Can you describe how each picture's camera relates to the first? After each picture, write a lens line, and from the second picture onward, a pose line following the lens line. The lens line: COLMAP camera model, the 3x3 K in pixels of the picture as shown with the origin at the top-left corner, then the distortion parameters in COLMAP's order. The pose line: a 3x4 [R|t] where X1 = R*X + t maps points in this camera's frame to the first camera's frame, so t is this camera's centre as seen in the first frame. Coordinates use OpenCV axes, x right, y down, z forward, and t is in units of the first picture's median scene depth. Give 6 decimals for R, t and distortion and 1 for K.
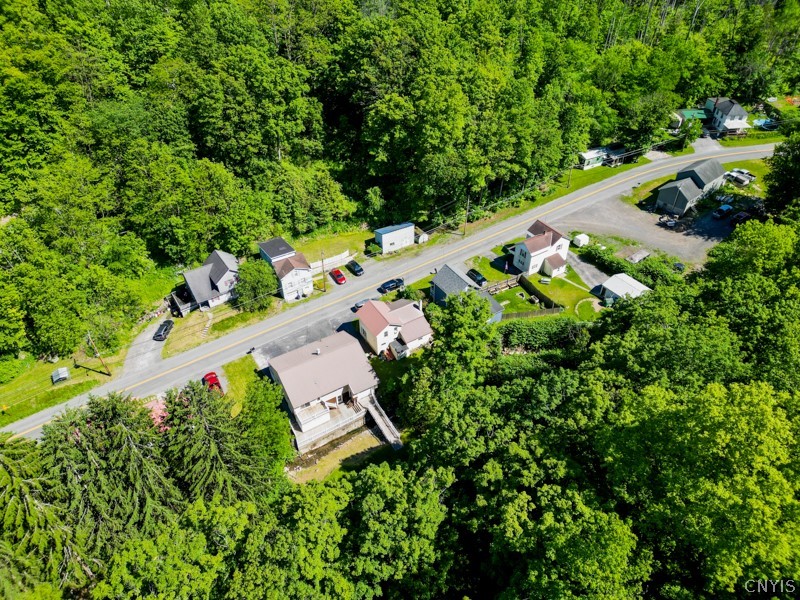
lens RADIAL K [[560.9, 0, 400.6], [0, 560.9, 296.1], [0, 0, 1]] dist [0.088757, -0.102028]
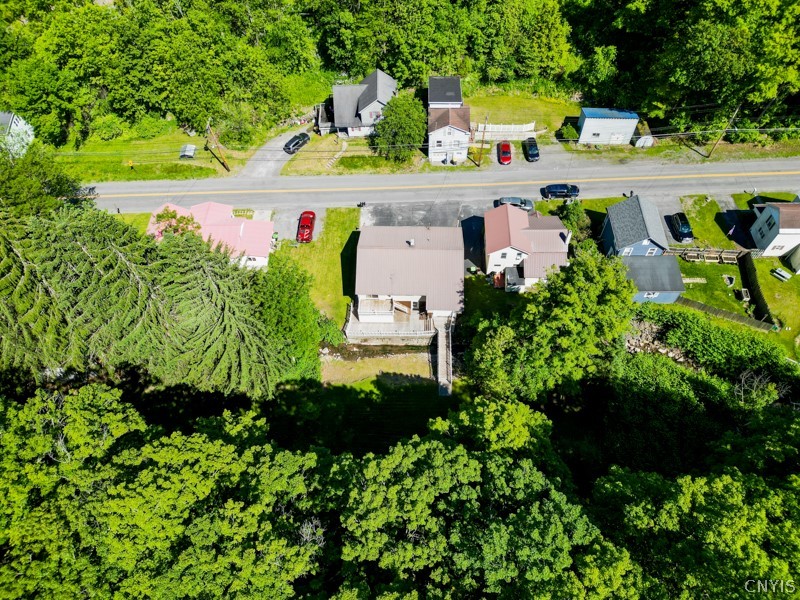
lens RADIAL K [[560.9, 0, 400.6], [0, 560.9, 296.1], [0, 0, 1]] dist [0.088757, -0.102028]
pose [[0.839399, 0.444307, -0.313050, 0.105418], [-0.332072, 0.875208, 0.351766, -0.093426], [0.430276, -0.191317, 0.882191, 0.221469]]
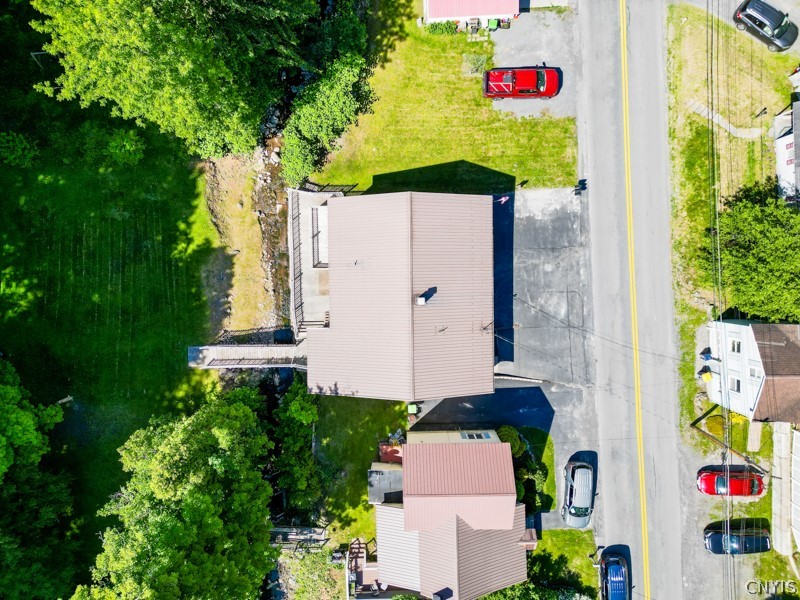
lens RADIAL K [[560.9, 0, 400.6], [0, 560.9, 296.1], [0, 0, 1]] dist [0.088757, -0.102028]
pose [[-0.498279, 0.865918, 0.043643, -0.132812], [-0.539633, -0.349135, 0.766095, -0.169978], [0.678612, 0.358178, 0.641244, 0.605582]]
